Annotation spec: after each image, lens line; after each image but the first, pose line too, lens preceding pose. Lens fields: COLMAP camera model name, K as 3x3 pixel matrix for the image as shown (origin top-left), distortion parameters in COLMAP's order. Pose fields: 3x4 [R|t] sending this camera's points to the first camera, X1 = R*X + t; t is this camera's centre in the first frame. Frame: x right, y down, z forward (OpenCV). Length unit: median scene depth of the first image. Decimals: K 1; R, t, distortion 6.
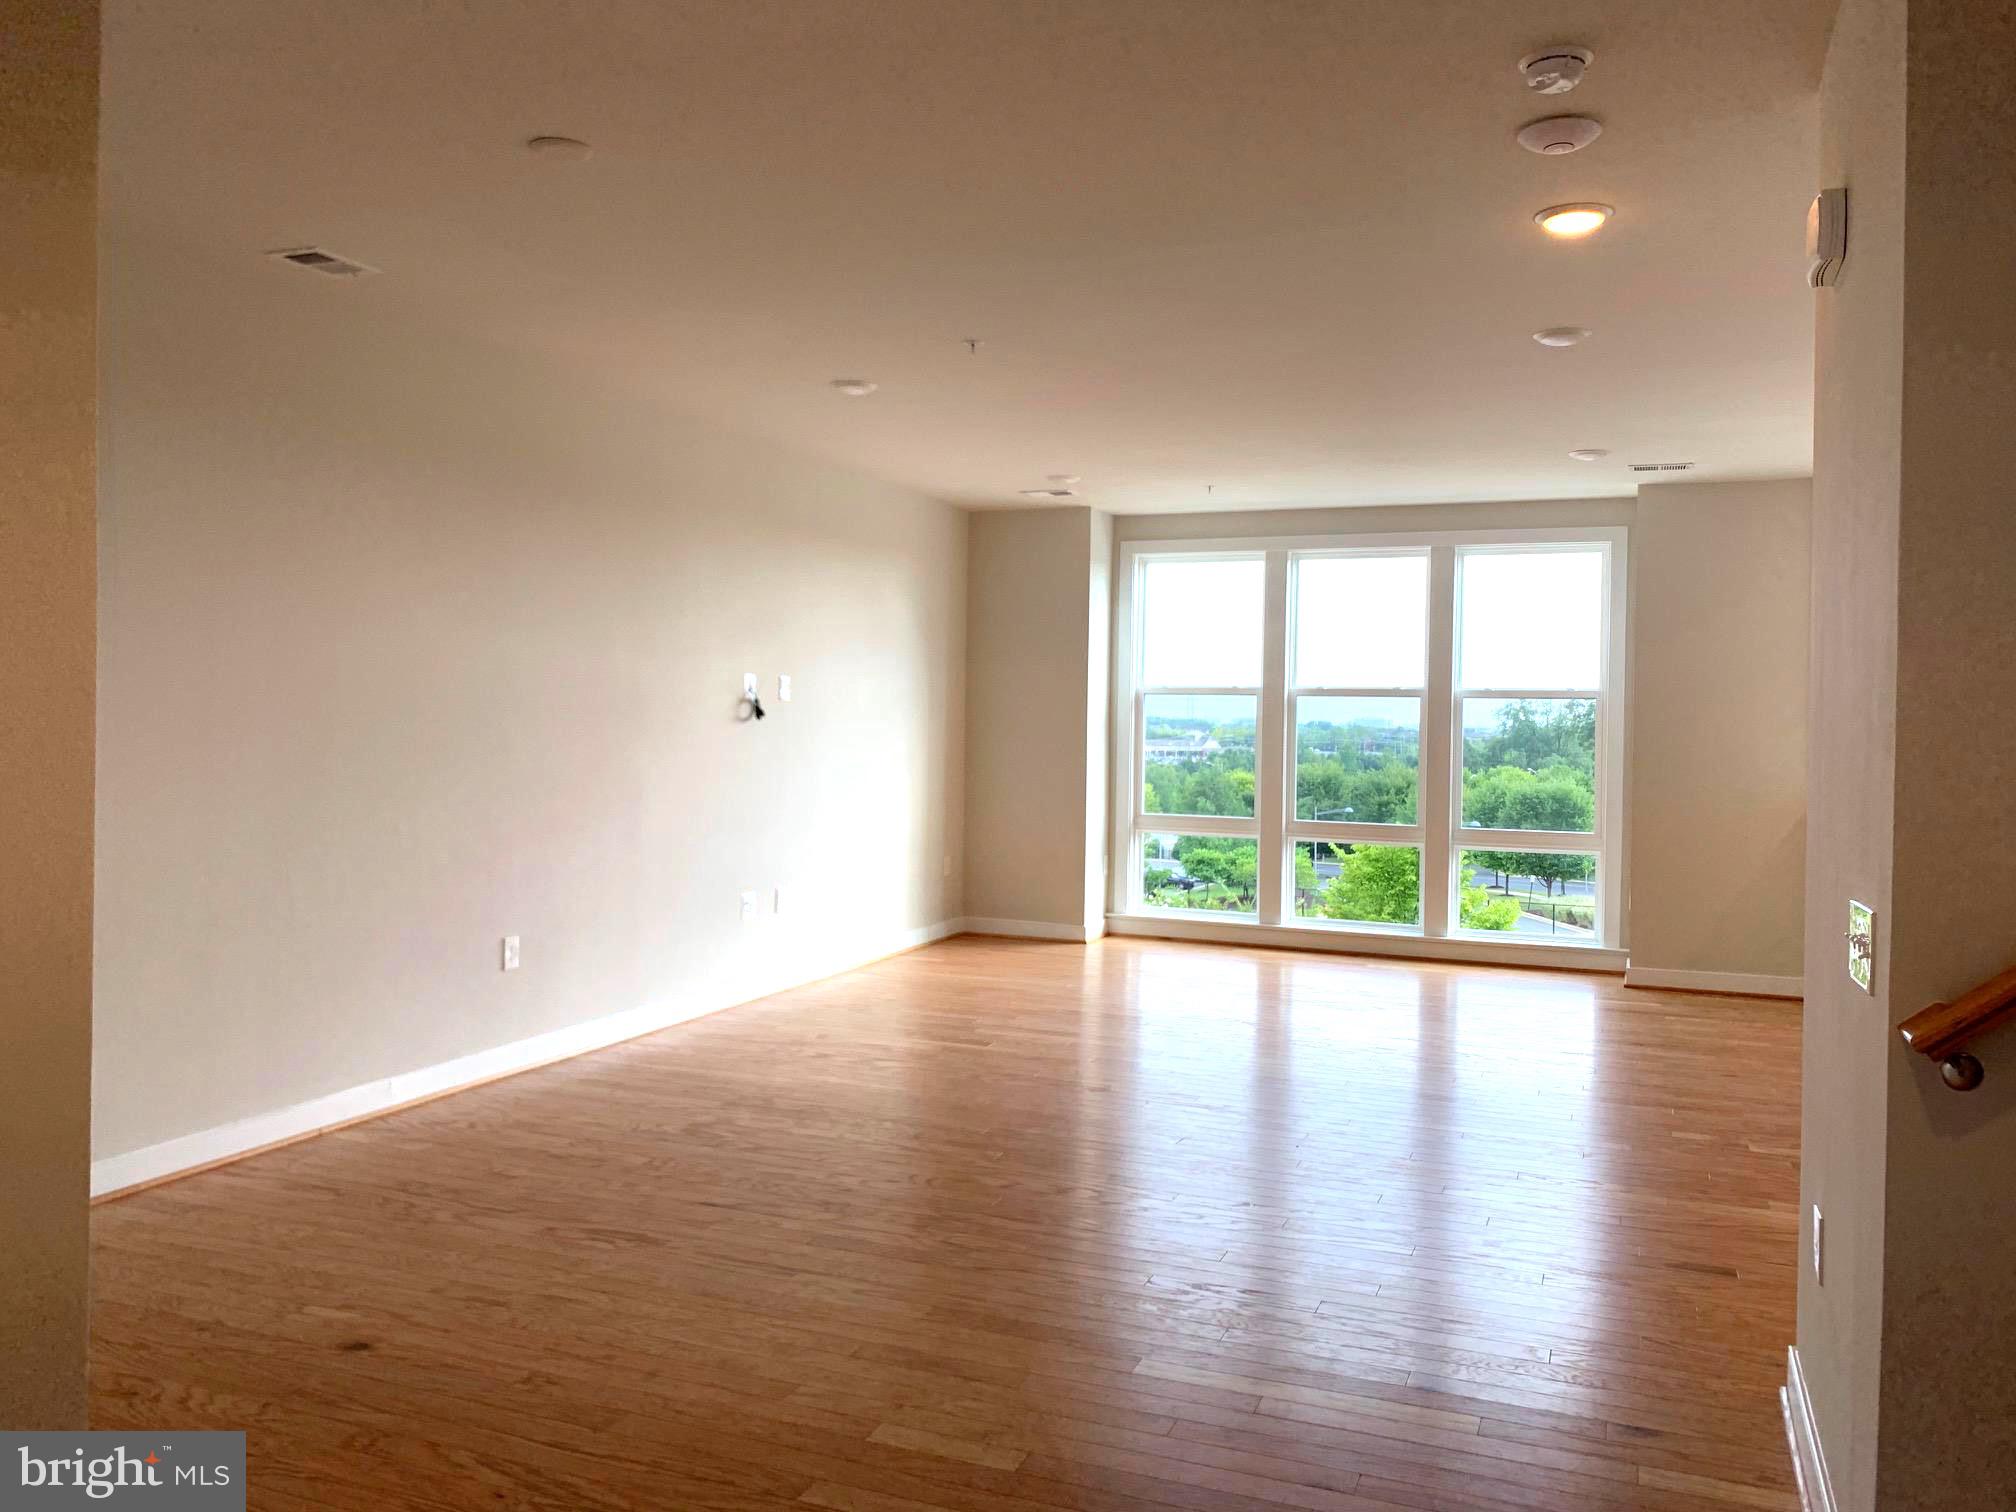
lens RADIAL K [[1558.9, 0, 1008.0], [0, 1558.9, 740.5], [0, 0, 1]] dist [0.016741, -0.018973]
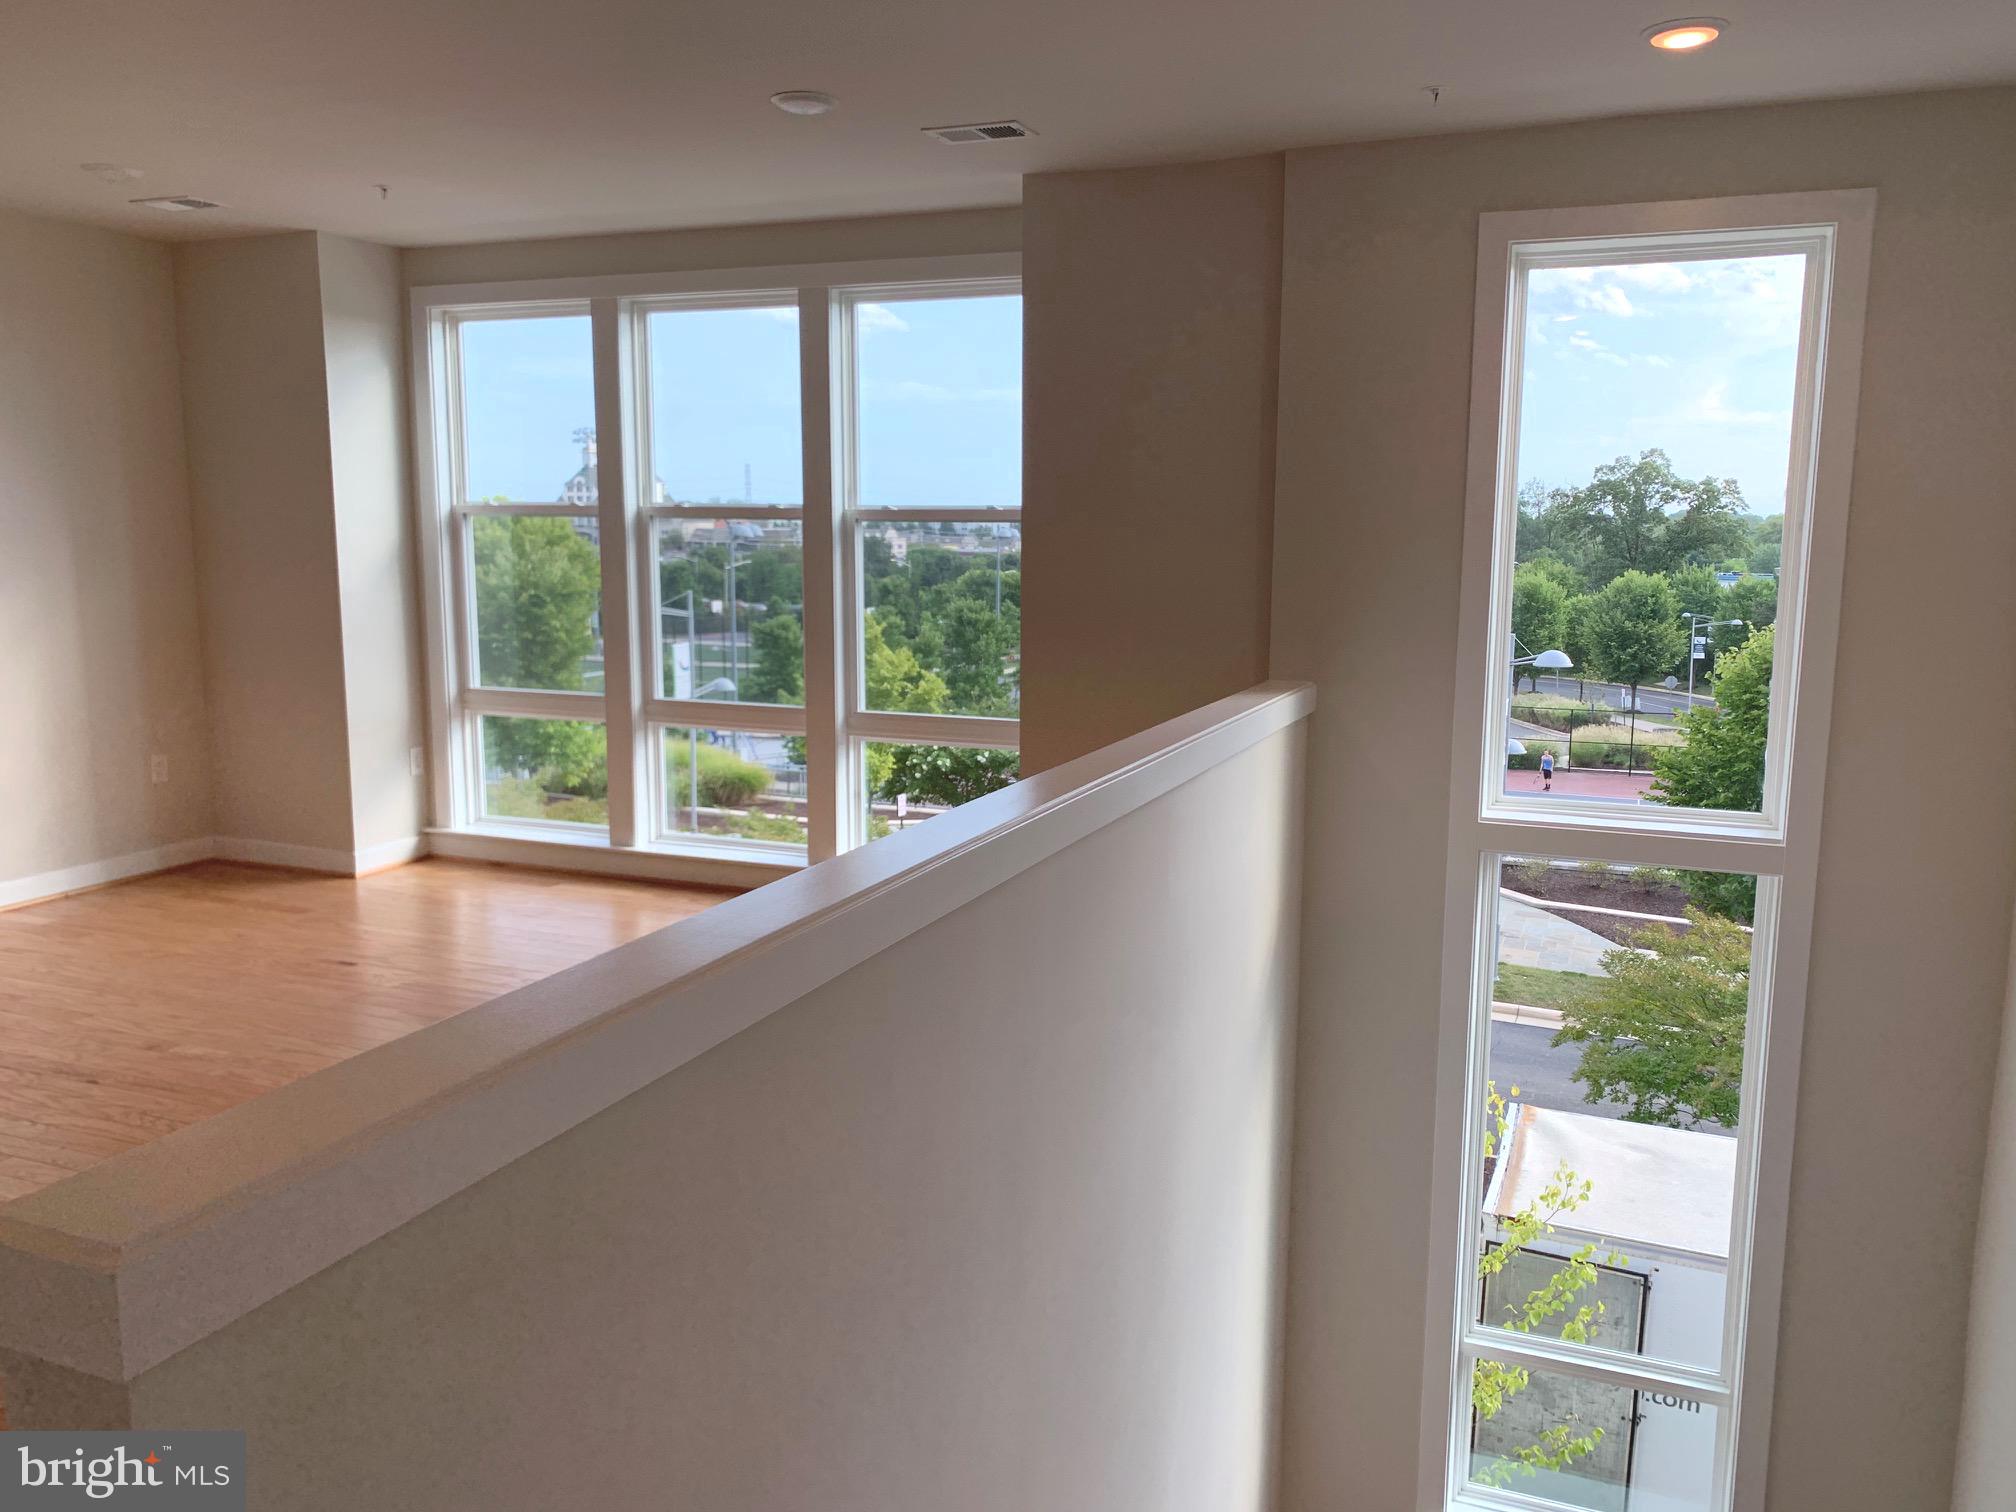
lens RADIAL K [[1540.3, 0, 1011.6], [0, 1540.3, 748.7], [0, 0, 1]] dist [0.032239, -0.050319]
pose [[0.999957, -0.005897, -0.007206, 0.338192], [0.006831, 0.990493, 0.137390, -0.019706], [0.006327, -0.137434, 0.990491, 0.309999]]
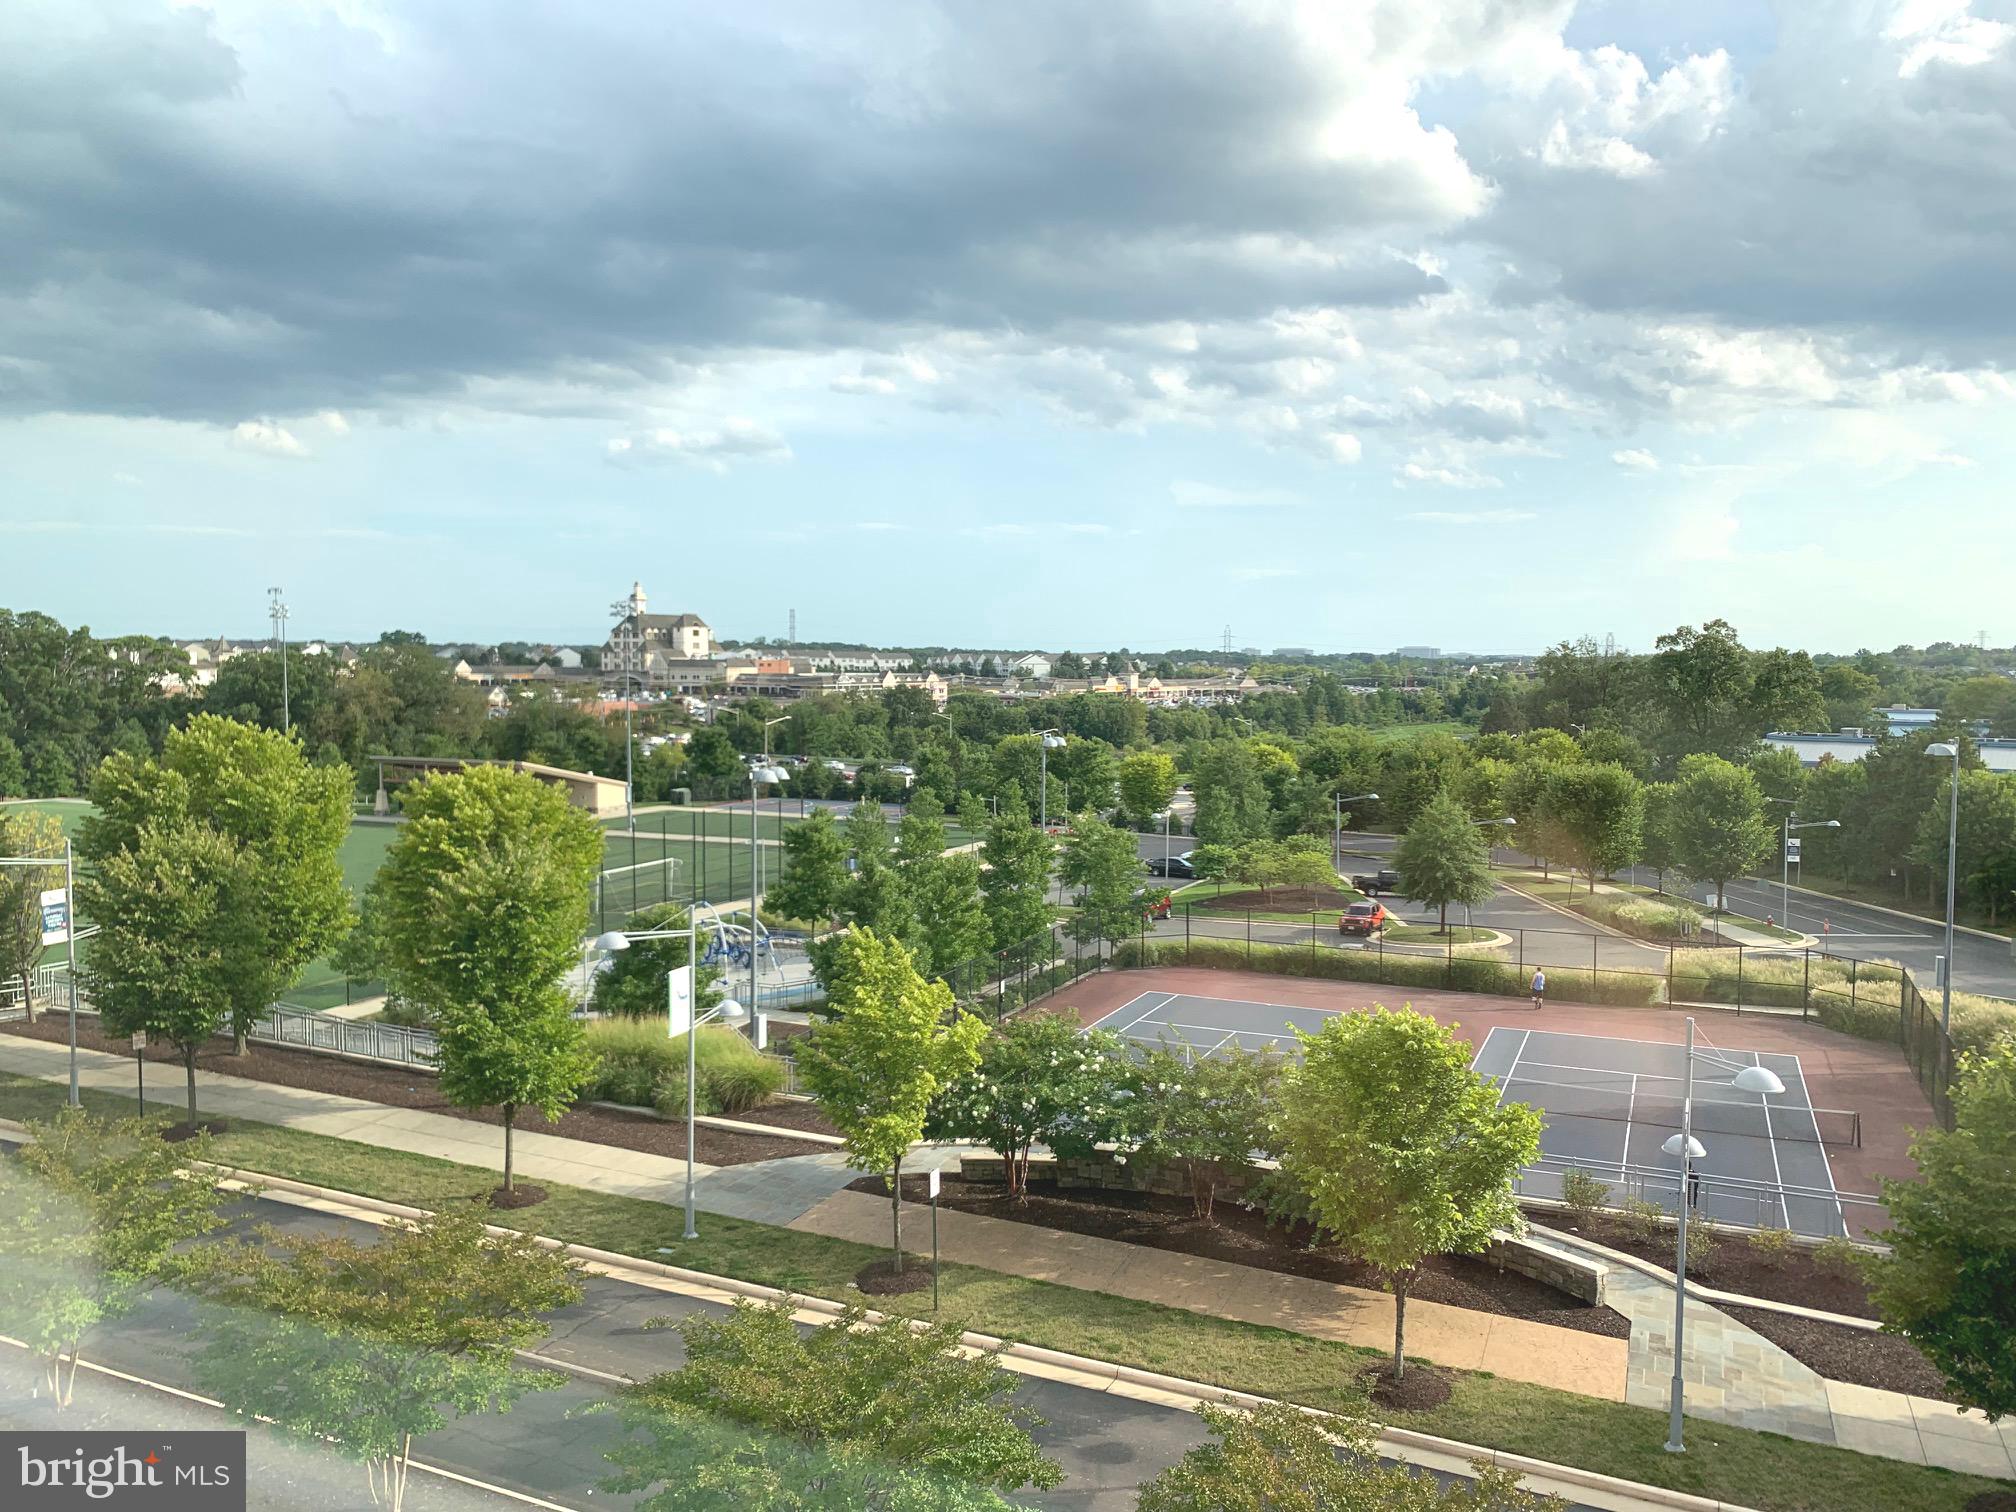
lens RADIAL K [[1520.8, 0, 1018.8], [0, 1520.8, 714.0], [0, 0, 1]] dist [0.026889, -0.004588]
pose [[0.999546, -0.010712, -0.028175, 0.320317], [0.011701, 0.999313, 0.035176, -0.368309], [0.027779, -0.035489, 0.998984, 0.863675]]
